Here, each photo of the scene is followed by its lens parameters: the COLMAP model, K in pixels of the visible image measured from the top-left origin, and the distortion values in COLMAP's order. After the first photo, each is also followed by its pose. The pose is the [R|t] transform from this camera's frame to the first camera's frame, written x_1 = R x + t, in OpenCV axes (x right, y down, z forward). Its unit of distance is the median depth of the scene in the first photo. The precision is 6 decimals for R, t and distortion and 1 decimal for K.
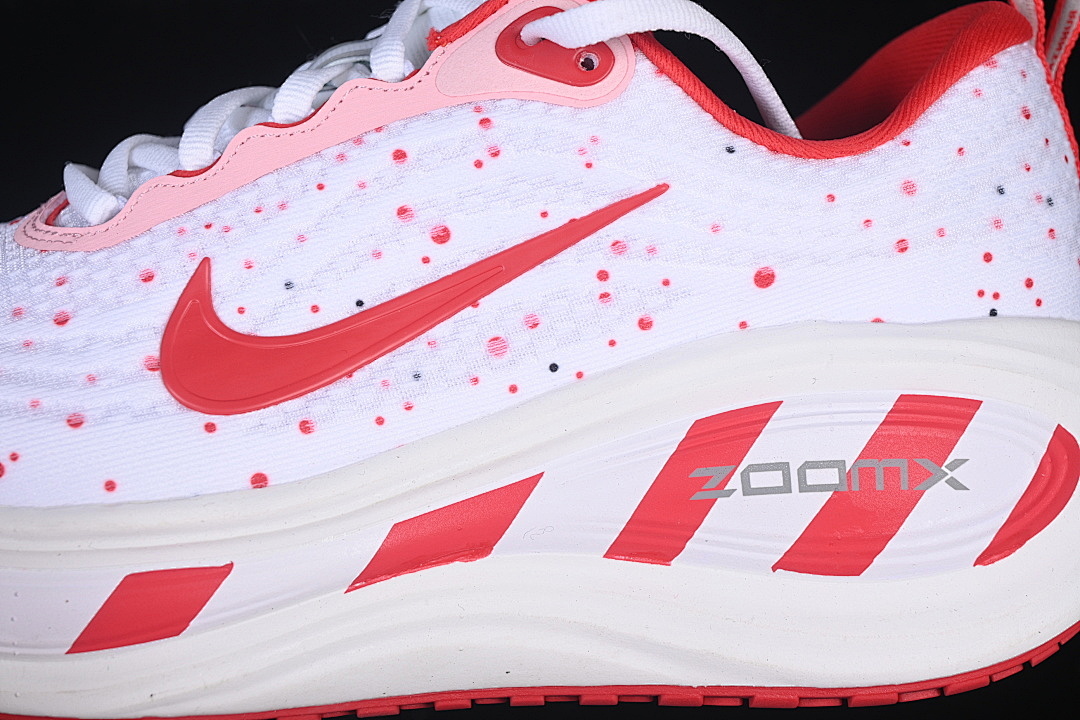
lens RADIAL K [[2407.7, 0, 541.4], [0, 2407.7, 360.0], [0, 0, 1]] dist [0.018486, 0.000000]
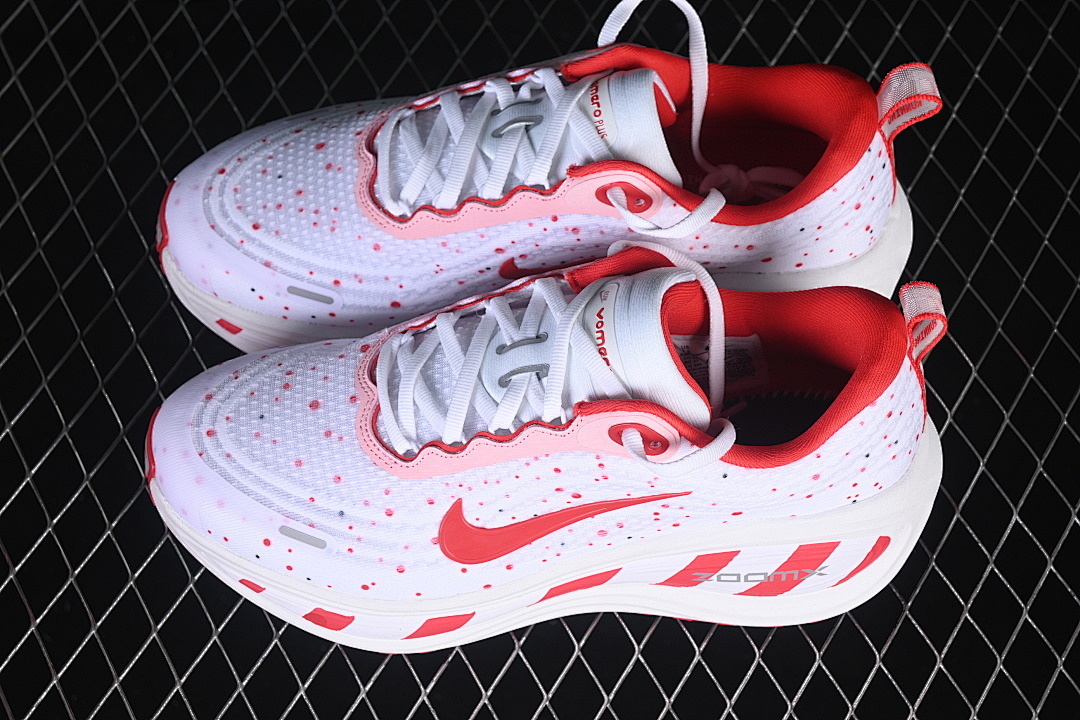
lens RADIAL K [[2407.7, 0, 538.7], [0, 2407.7, 359.7], [0, 0, 1]] dist [0.018486, 0.000000]
pose [[0.998461, 0.053107, -0.015989, -0.047452], [-0.020888, 0.627141, 0.778626, -1.683466], [0.051378, -0.777093, 0.627285, -0.168550]]
